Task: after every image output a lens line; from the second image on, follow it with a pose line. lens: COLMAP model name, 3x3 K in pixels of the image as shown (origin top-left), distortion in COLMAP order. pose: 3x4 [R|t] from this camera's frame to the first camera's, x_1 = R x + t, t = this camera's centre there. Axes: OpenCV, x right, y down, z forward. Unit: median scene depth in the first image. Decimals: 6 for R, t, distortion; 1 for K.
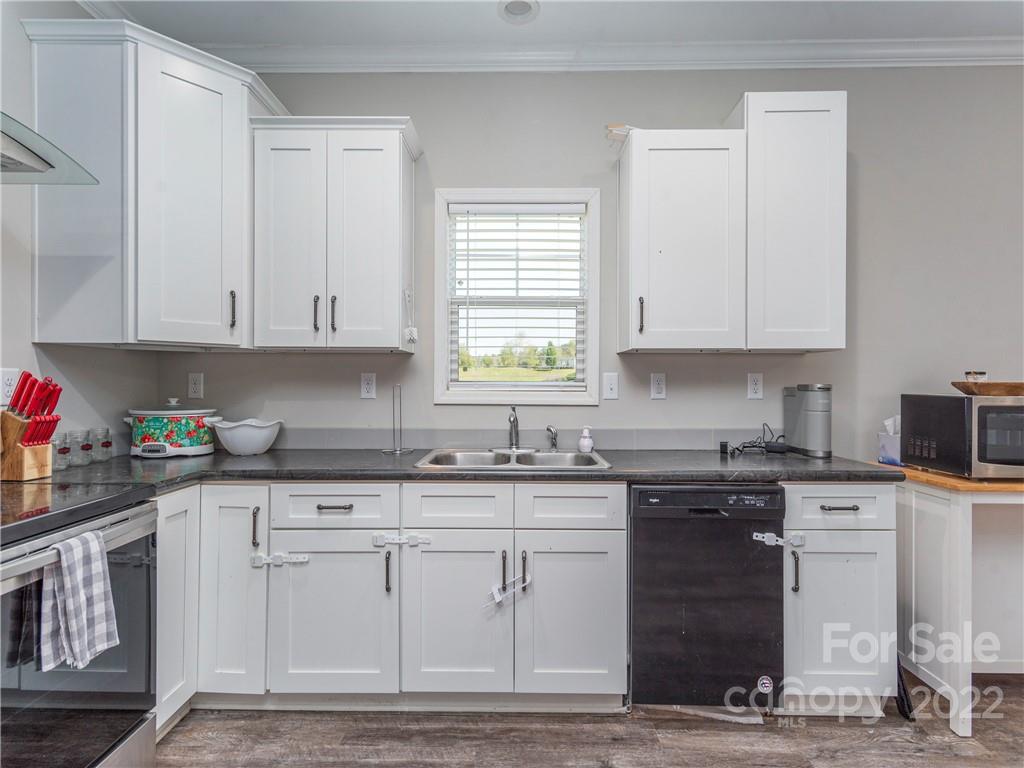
lens RADIAL K [[507.0, 0, 513.1], [0, 507.0, 382.6], [0, 0, 1]] dist [0.008915, 0.000873]
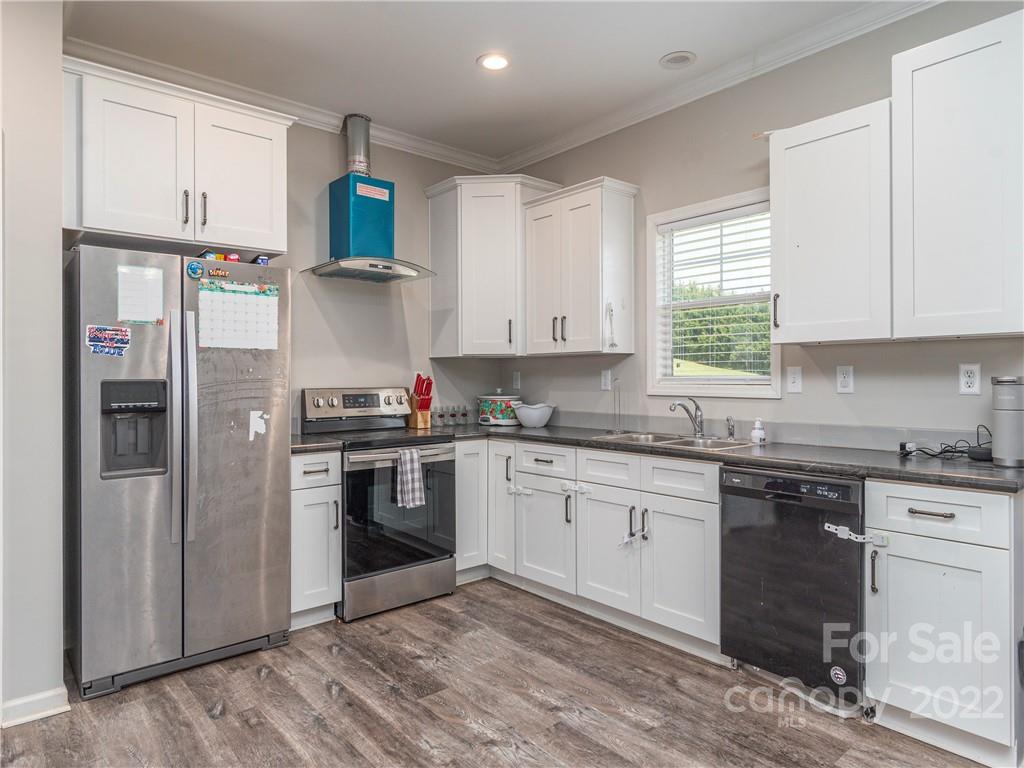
lens RADIAL K [[633.3, 0, 509.1], [0, 633.3, 378.6], [0, 0, 1]] dist [0.002231, 0.000004]
pose [[0.657121, -0.004602, -0.753771, 0.994041], [0.006178, 0.999981, -0.000719, 0.002503], [0.753760, -0.004184, 0.657137, -0.305774]]
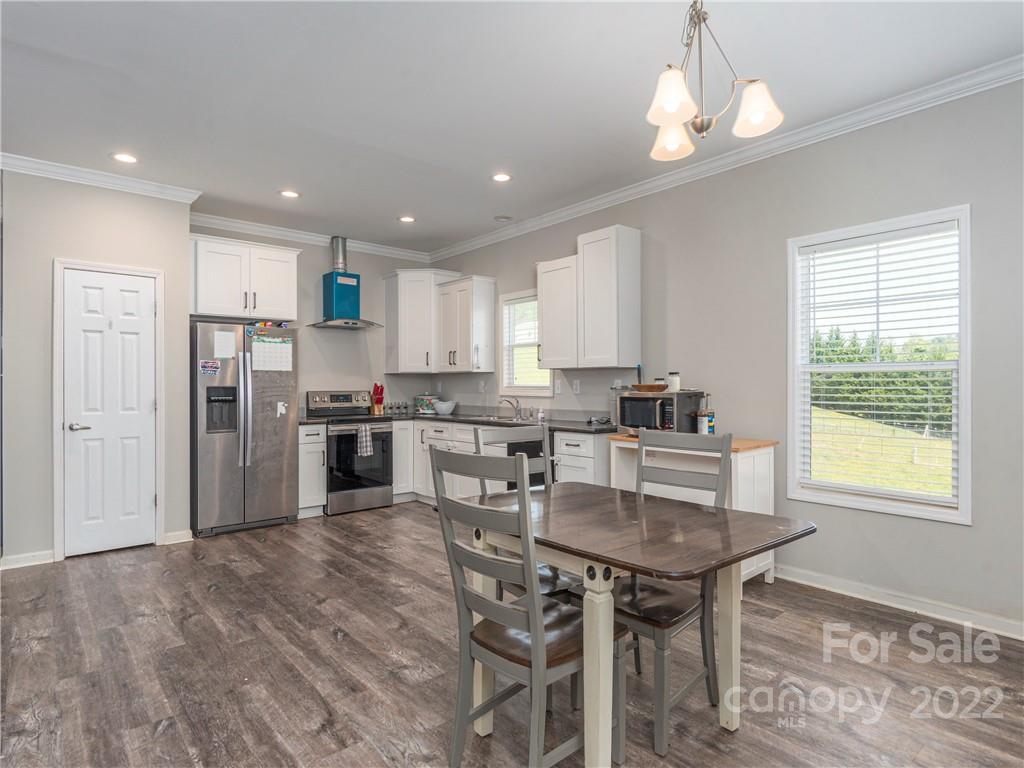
lens RADIAL K [[568.5, 0, 511.6], [0, 568.5, 390.6], [0, 0, 1]] dist [0.001616, 0.000513]
pose [[0.655480, 0.002873, -0.755207, 2.222586], [0.003537, 0.999970, 0.006873, 0.006261], [0.755204, -0.007176, 0.655450, -0.711490]]
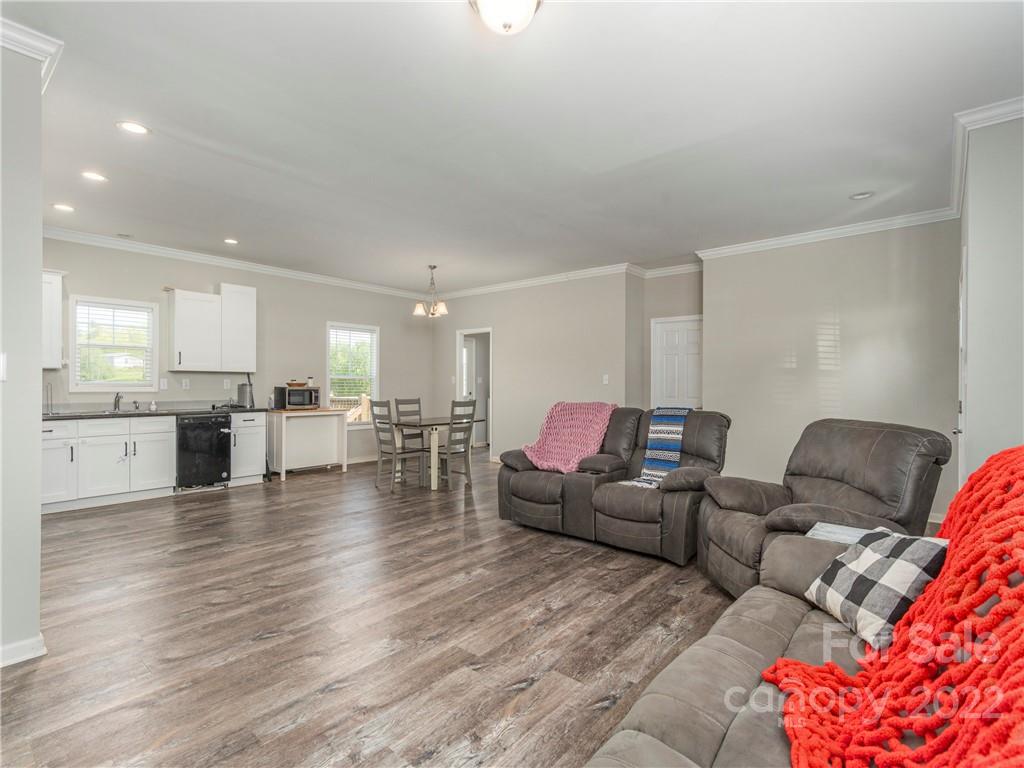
lens RADIAL K [[507.0, 0, 513.1], [0, 507.0, 382.6], [0, 0, 1]] dist [0.008915, 0.000873]
pose [[0.637225, 0.001608, 0.770676, -0.835585], [-0.002791, 0.999996, 0.000221, -0.008505], [-0.770673, -0.002291, 0.637227, -2.486701]]
